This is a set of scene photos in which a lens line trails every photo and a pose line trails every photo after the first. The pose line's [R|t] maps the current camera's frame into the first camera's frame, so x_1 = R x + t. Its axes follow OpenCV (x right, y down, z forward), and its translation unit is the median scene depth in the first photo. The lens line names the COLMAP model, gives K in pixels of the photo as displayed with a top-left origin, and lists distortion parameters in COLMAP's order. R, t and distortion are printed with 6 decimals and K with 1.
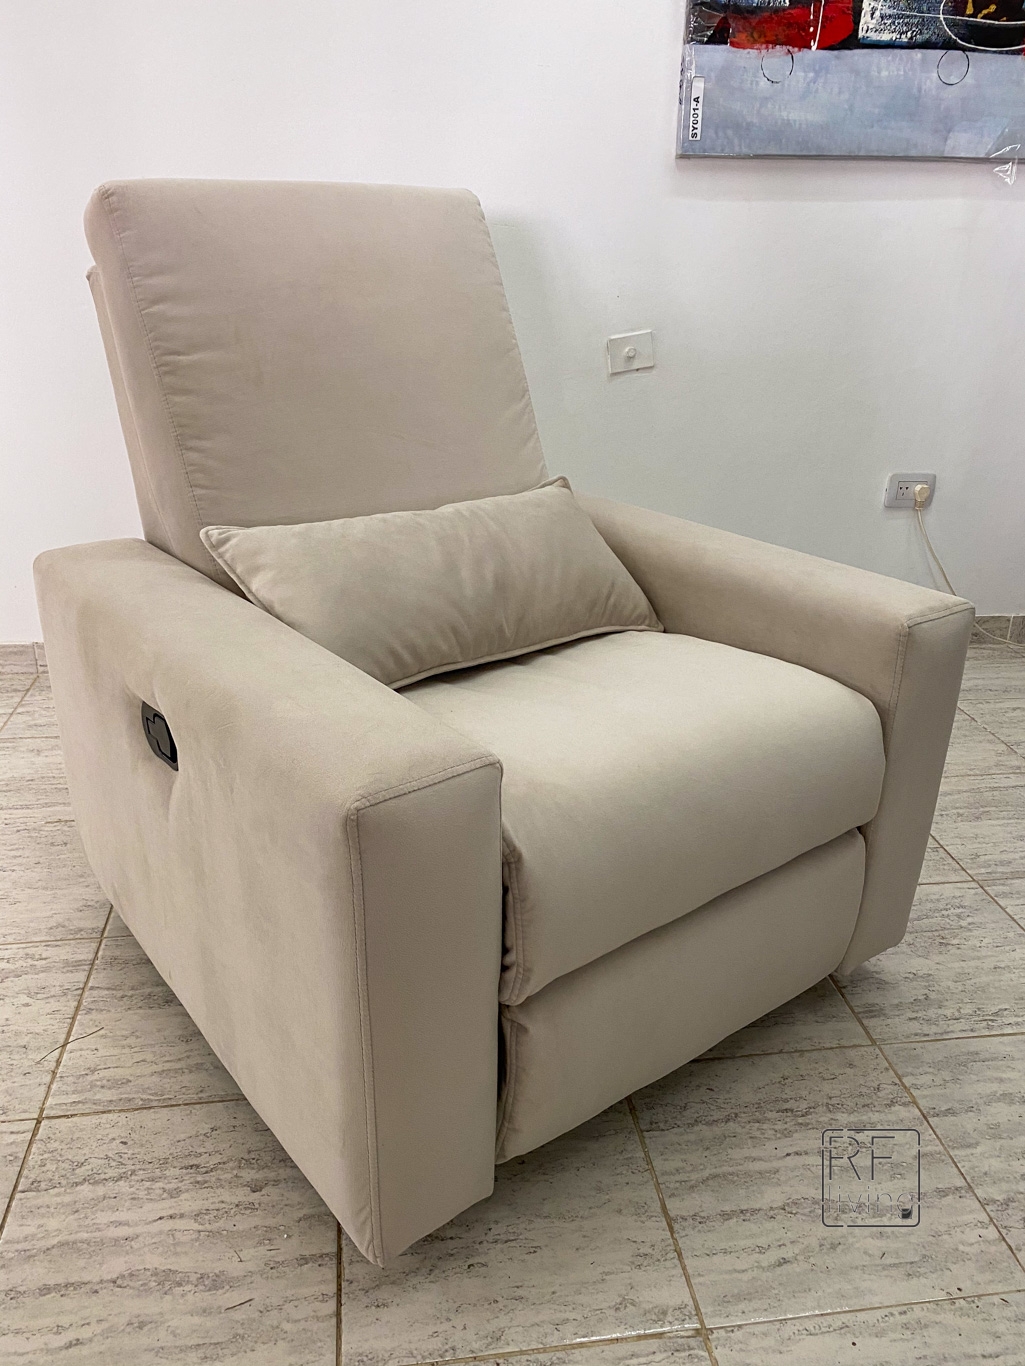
lens RADIAL K [[1042.6, 0, 510.8], [0, 1042.6, 683.9], [0, 0, 1]] dist [0.027303, -0.011351]
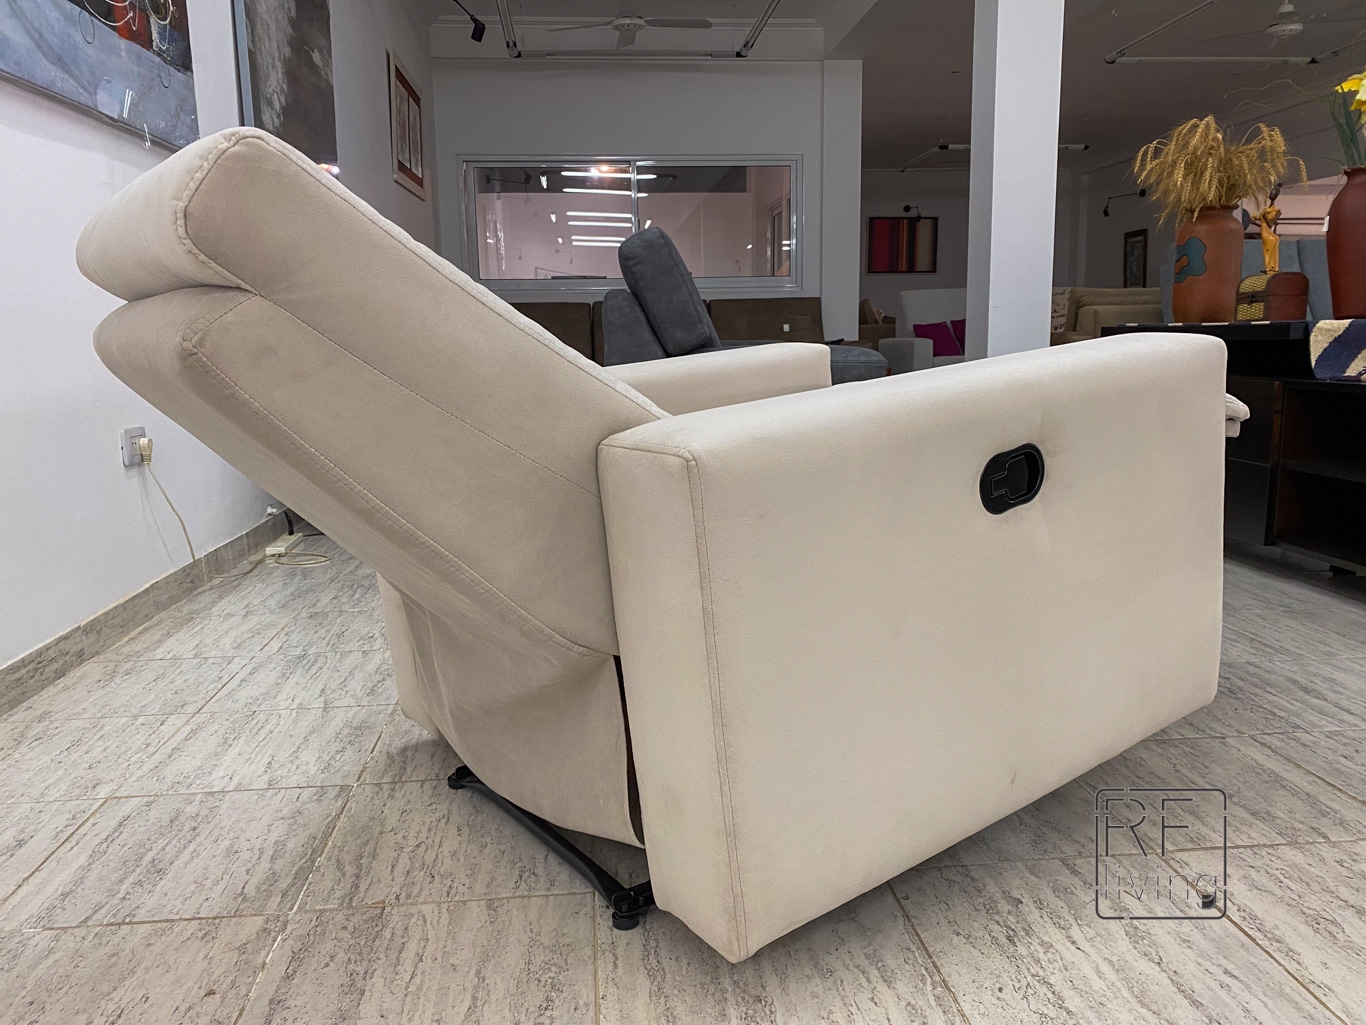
lens RADIAL K [[1042.6, 0, 687.1], [0, 1042.6, 502.6], [0, 0, 1]] dist [0.027303, -0.011351]
pose [[0.046578, -0.180665, 0.982441, -1.070046], [0.411825, 0.899509, 0.145890, -0.141551], [-0.910072, 0.397799, 0.116299, 0.905750]]
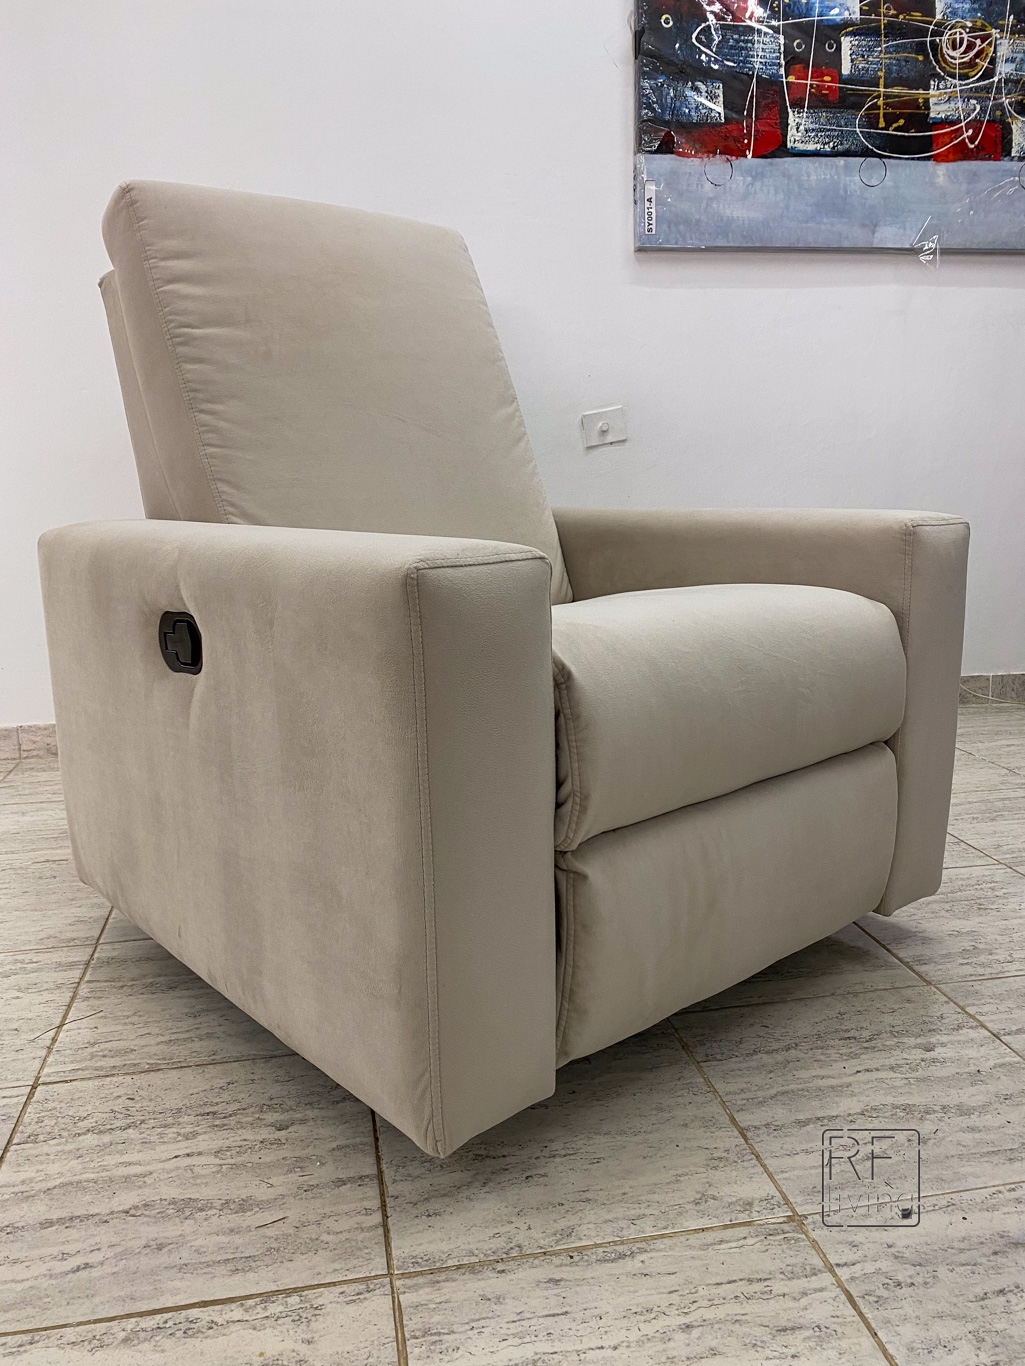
lens RADIAL K [[1042.6, 0, 513.5], [0, 1042.6, 690.2], [0, 0, 1]] dist [0.027303, -0.011351]
pose [[0.998181, -0.045607, 0.039420, -0.055770], [0.052511, 0.978995, -0.197005, 0.267740], [-0.029607, 0.198717, 0.979610, 0.036186]]
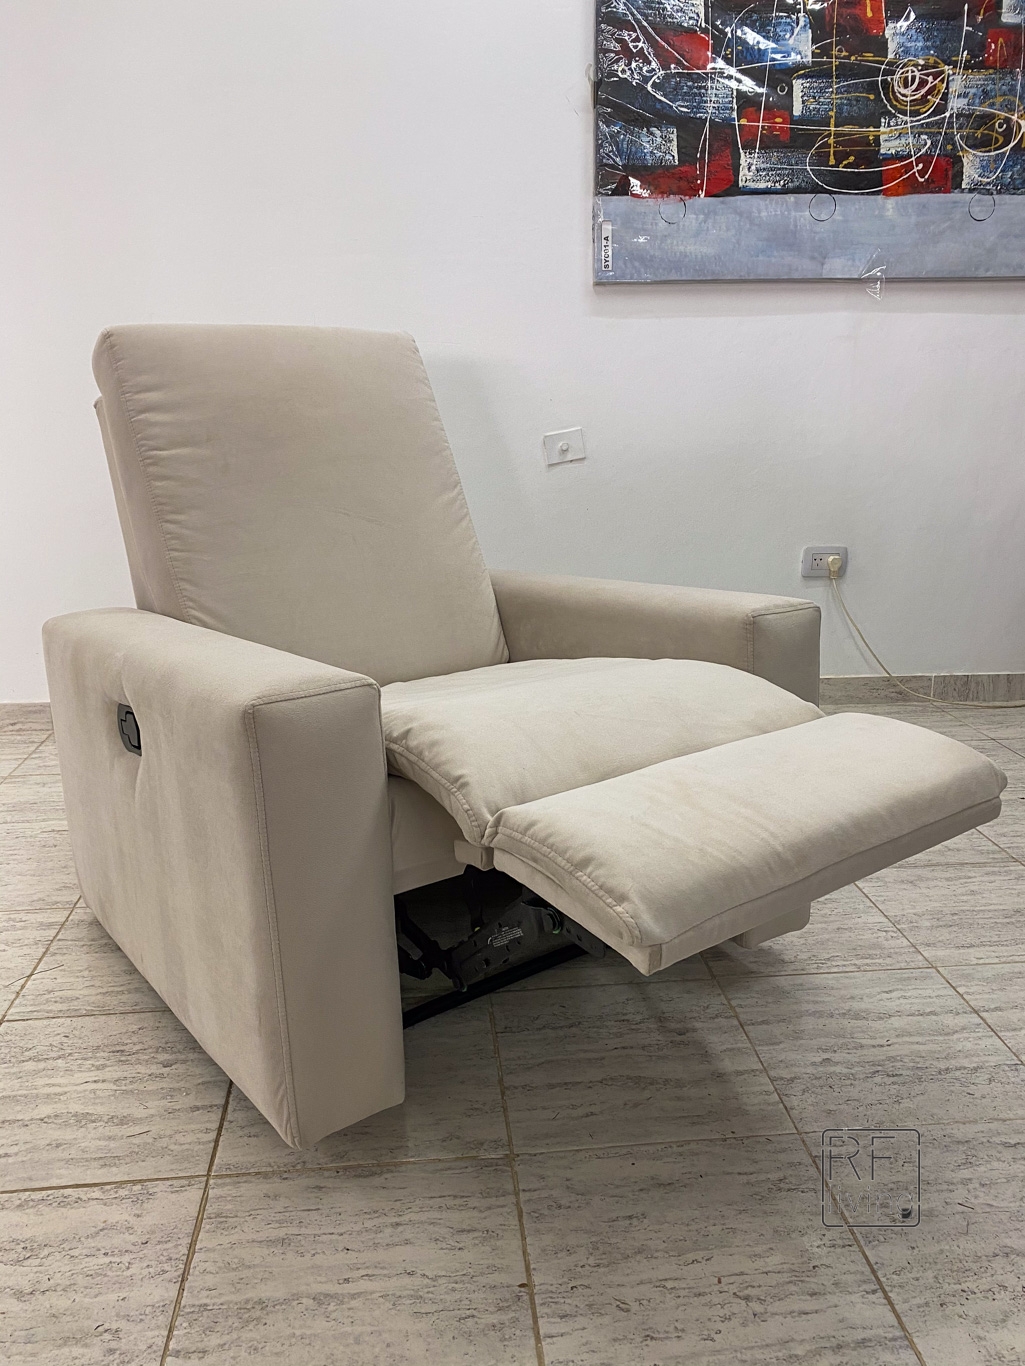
lens RADIAL K [[1042.6, 0, 511.9], [0, 1042.6, 689.6], [0, 0, 1]] dist [0.027303, -0.011351]
pose [[0.998656, -0.016045, -0.049274, 0.198453], [0.009441, 0.991278, -0.131445, 0.188661], [0.050954, 0.130803, 0.990098, -0.213852]]
